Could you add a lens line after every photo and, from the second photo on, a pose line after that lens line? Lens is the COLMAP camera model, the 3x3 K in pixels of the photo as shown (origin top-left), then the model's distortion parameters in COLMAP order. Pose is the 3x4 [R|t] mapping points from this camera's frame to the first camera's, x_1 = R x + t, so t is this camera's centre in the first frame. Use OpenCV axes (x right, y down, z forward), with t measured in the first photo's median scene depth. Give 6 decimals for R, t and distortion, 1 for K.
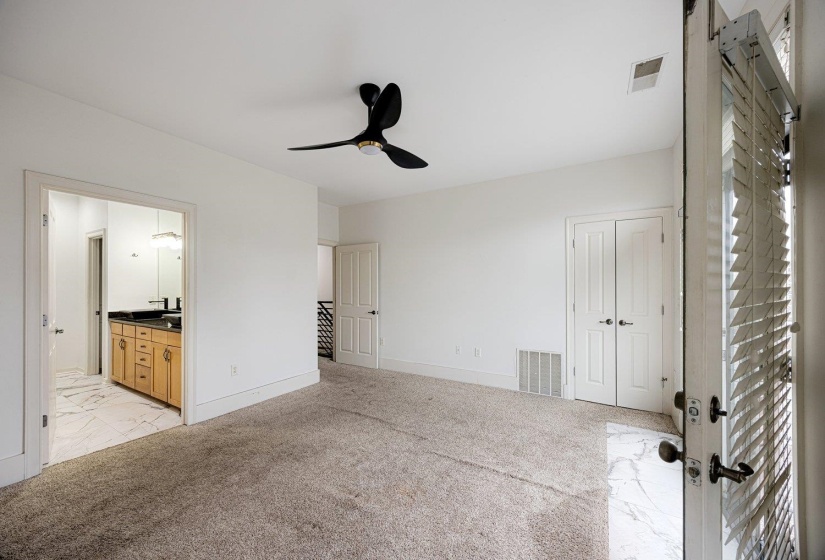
lens RADIAL K [[317.8, 0, 412.4], [0, 317.8, 282.9], [0, 0, 1]] dist [0.000646, 0.000108]
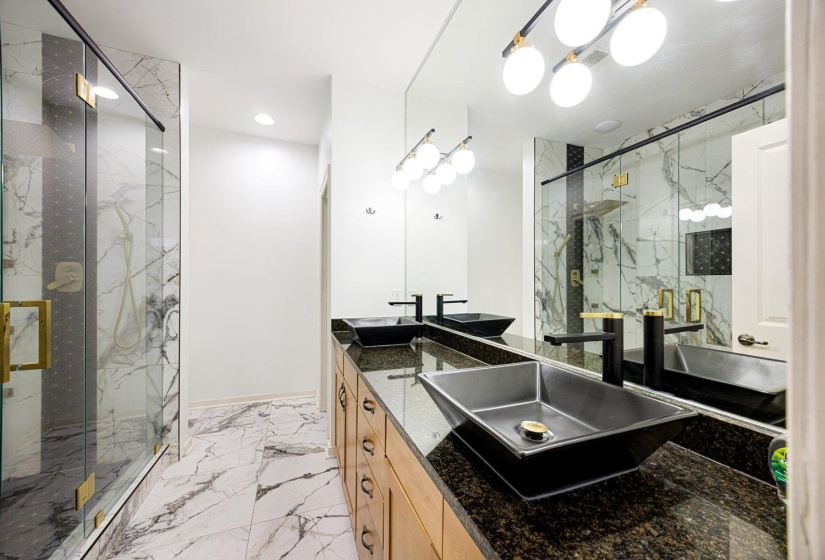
lens RADIAL K [[317.8, 0, 412.4], [0, 317.8, 282.9], [0, 0, 1]] dist [0.000646, 0.000108]
pose [[0.781793, -0.001699, -0.623536, -0.520502], [0.002868, 0.999996, 0.000871, 0.030612], [0.623531, -0.002469, 0.781794, 0.667027]]
